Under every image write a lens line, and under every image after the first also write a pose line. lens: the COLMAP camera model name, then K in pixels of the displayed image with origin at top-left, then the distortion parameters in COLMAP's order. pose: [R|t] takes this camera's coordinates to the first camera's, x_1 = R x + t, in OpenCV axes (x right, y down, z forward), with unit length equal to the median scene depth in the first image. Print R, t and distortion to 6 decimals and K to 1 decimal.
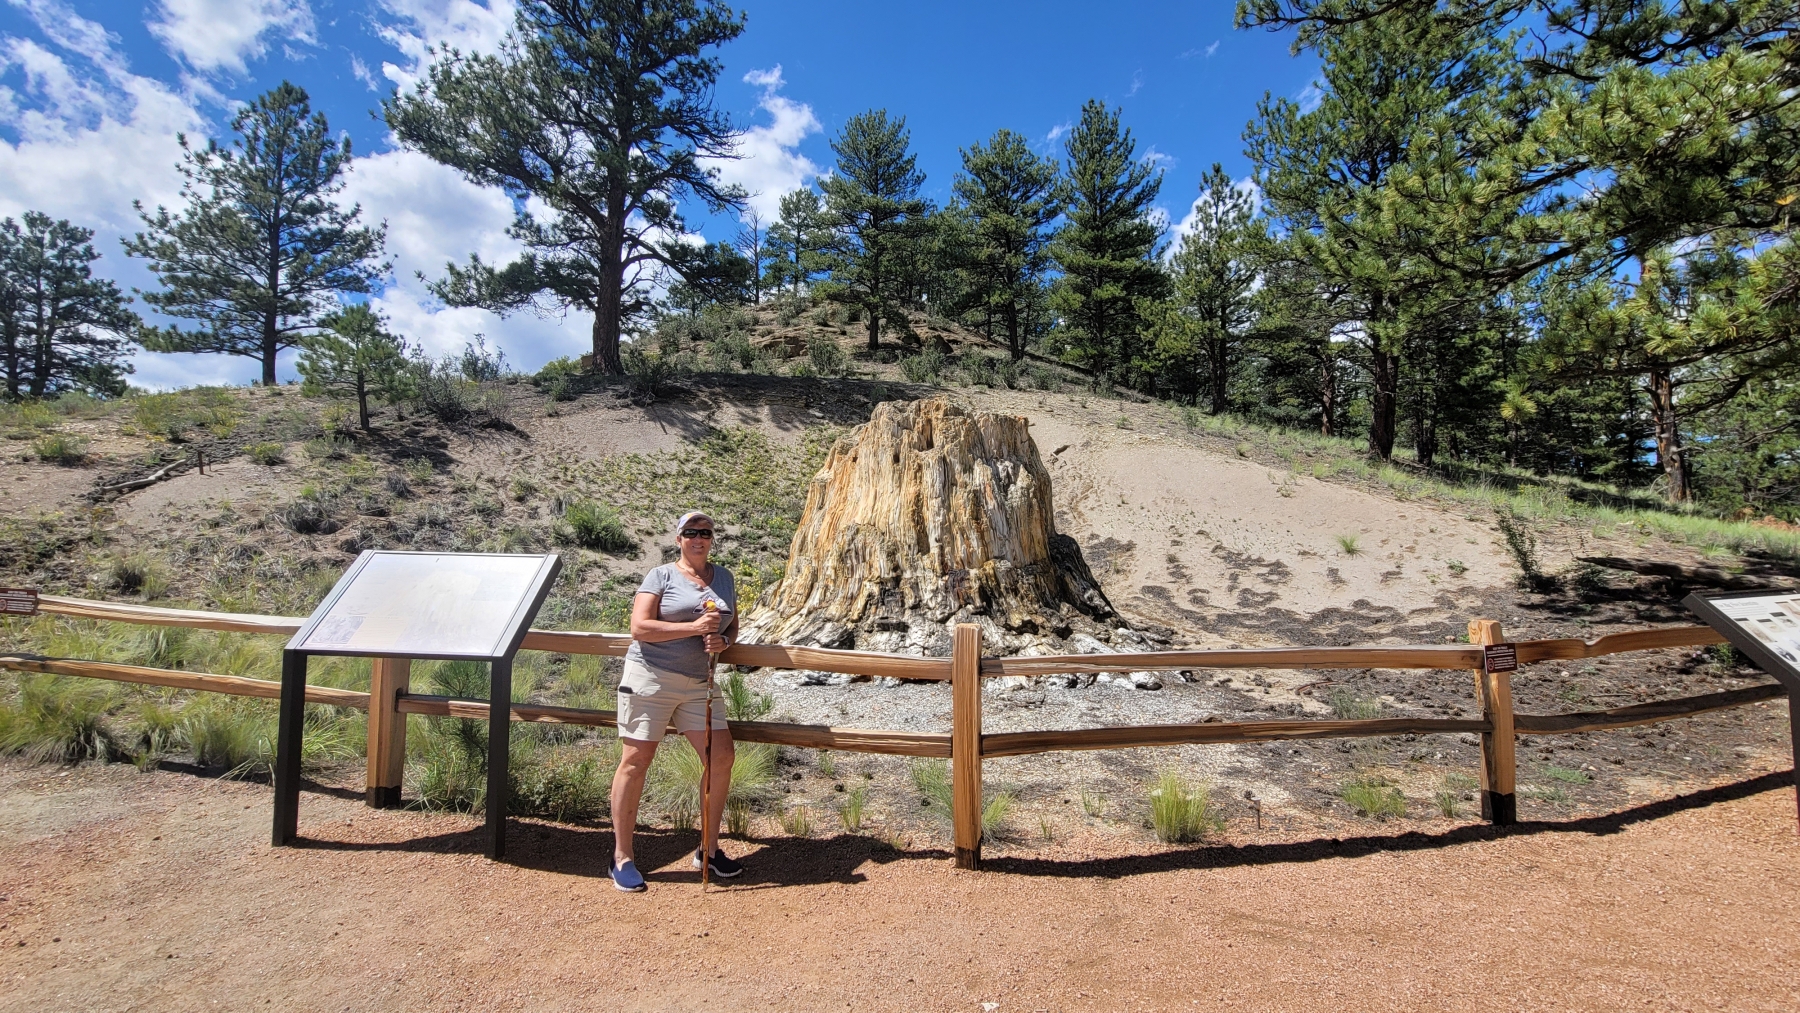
lens RADIAL K [[744.2, 0, 898.1], [0, 744.2, 507.4], [0, 0, 1]] dist [-0.012081, 0.001117]
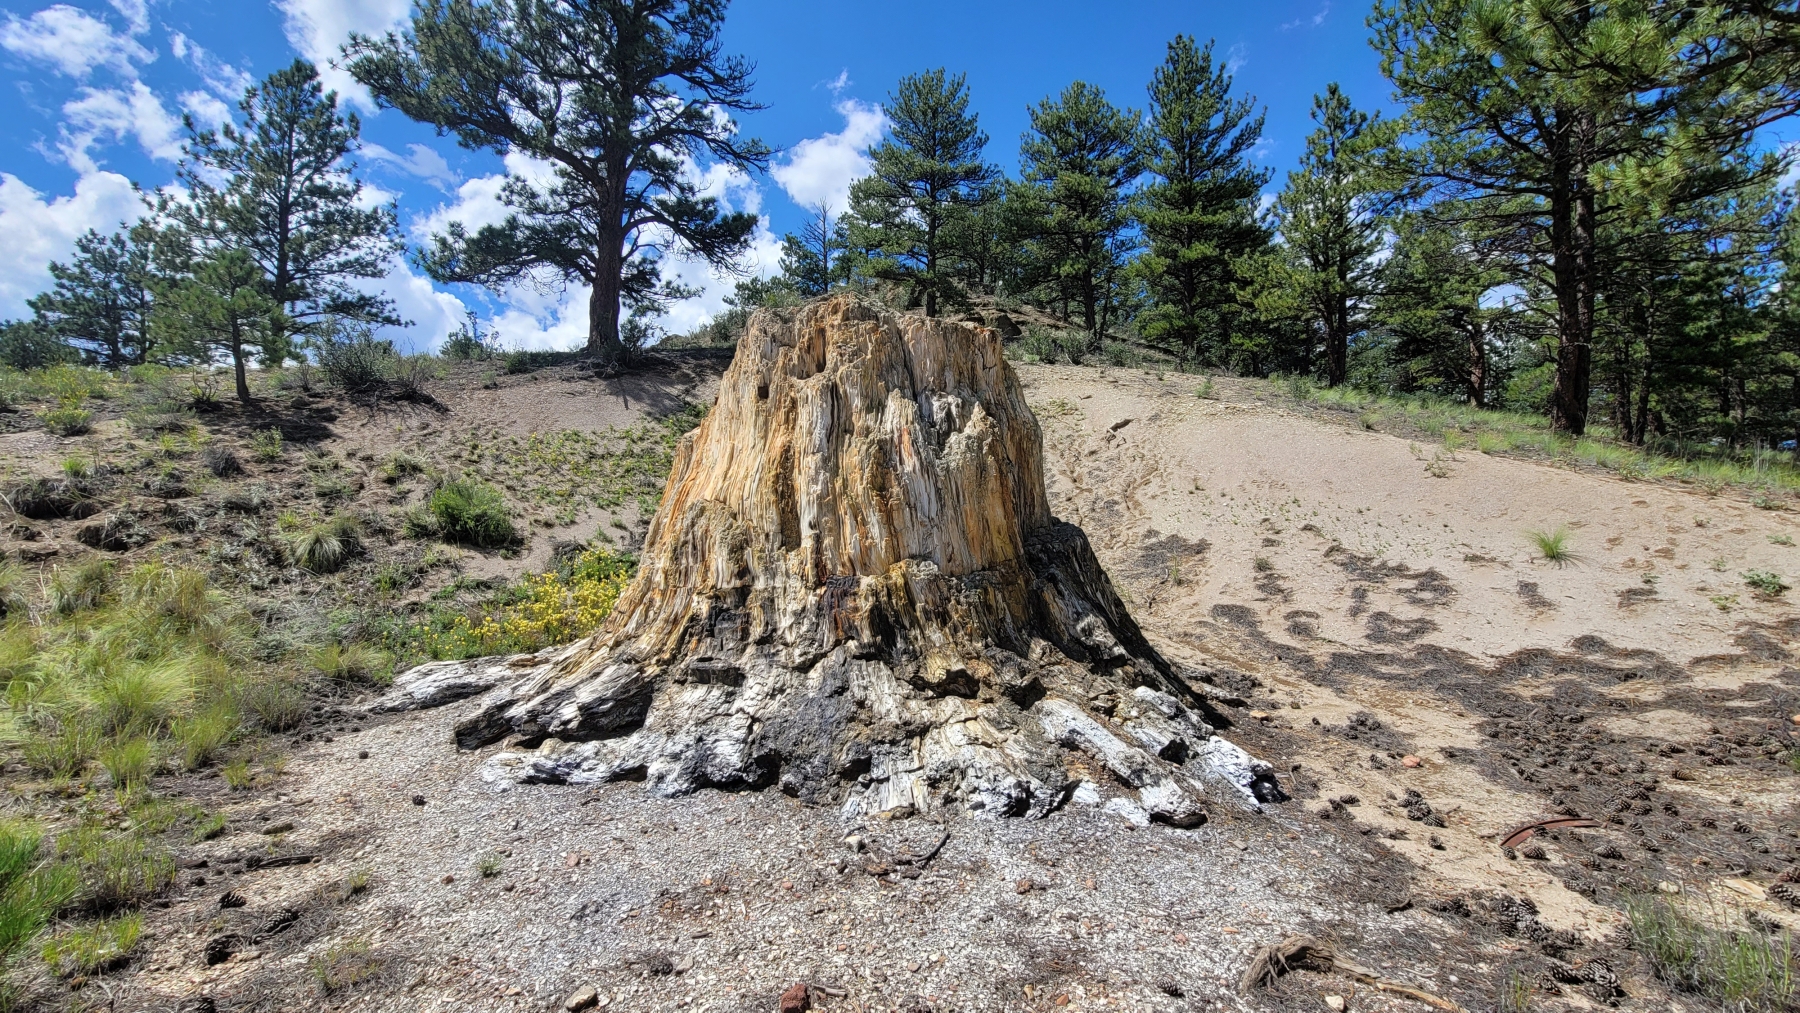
lens RADIAL K [[744.2, 0, 896.3], [0, 744.2, 505.7], [0, 0, 1]] dist [-0.012081, 0.001117]
pose [[0.991320, 0.000533, -0.131473, 0.103922], [-0.001949, 0.999941, -0.010648, 0.018662], [0.131459, 0.010812, 0.991263, 0.232445]]
